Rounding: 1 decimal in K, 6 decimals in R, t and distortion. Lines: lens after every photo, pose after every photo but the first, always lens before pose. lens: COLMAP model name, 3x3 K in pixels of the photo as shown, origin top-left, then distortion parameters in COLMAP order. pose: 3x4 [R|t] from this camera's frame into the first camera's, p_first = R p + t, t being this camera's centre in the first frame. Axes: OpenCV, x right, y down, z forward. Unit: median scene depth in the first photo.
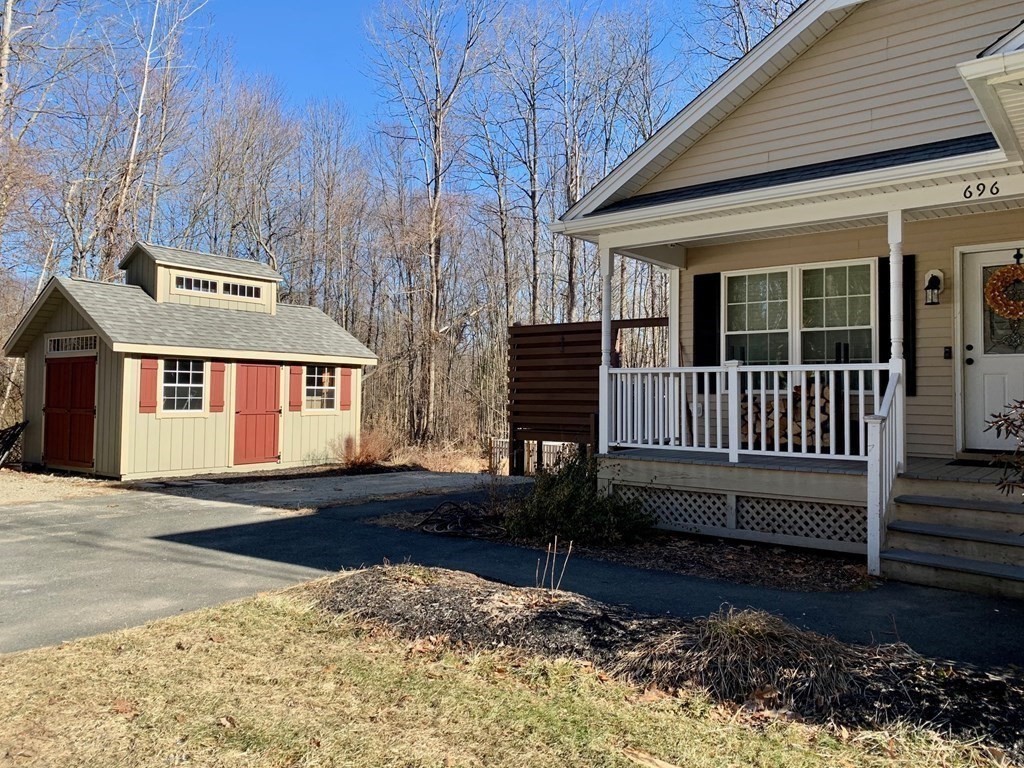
lens RADIAL K [[778.3, 0, 514.5], [0, 778.3, 368.1], [0, 0, 1]] dist [0.049734, -0.057955]
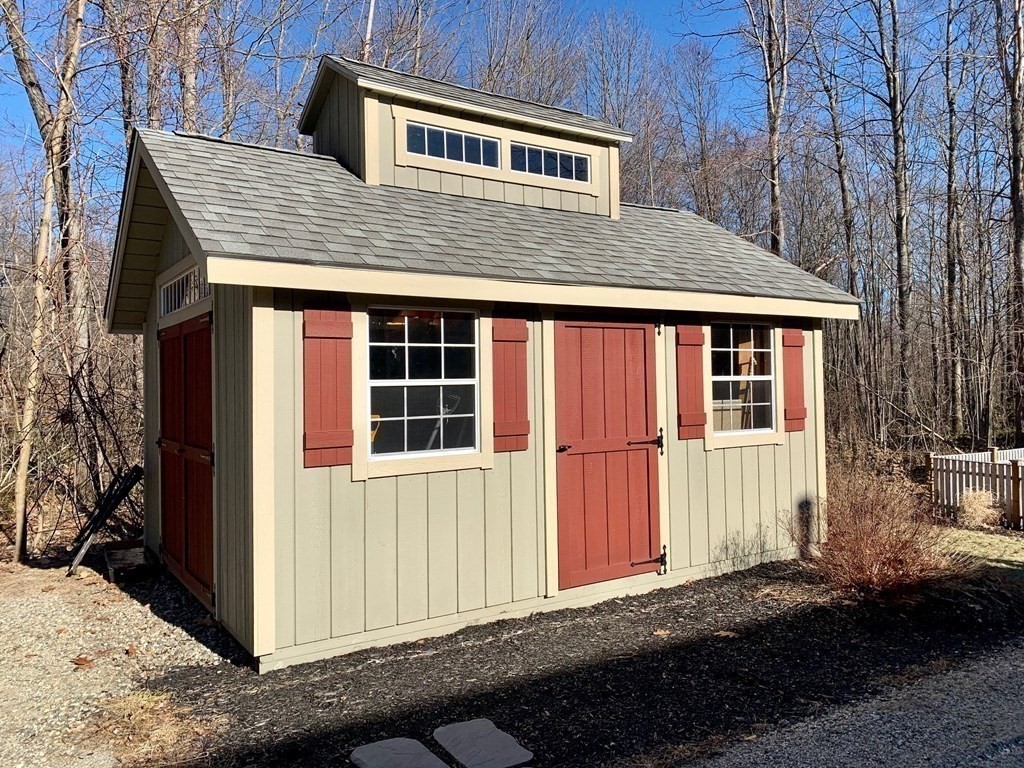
lens RADIAL K [[778.3, 0, 515.8], [0, 778.3, 379.8], [0, 0, 1]] dist [0.049734, -0.057955]
pose [[0.943400, -0.026905, -0.330563, -0.239123], [0.037931, 0.998917, 0.026948, 0.011279], [0.329480, -0.037961, 0.943399, 0.611842]]
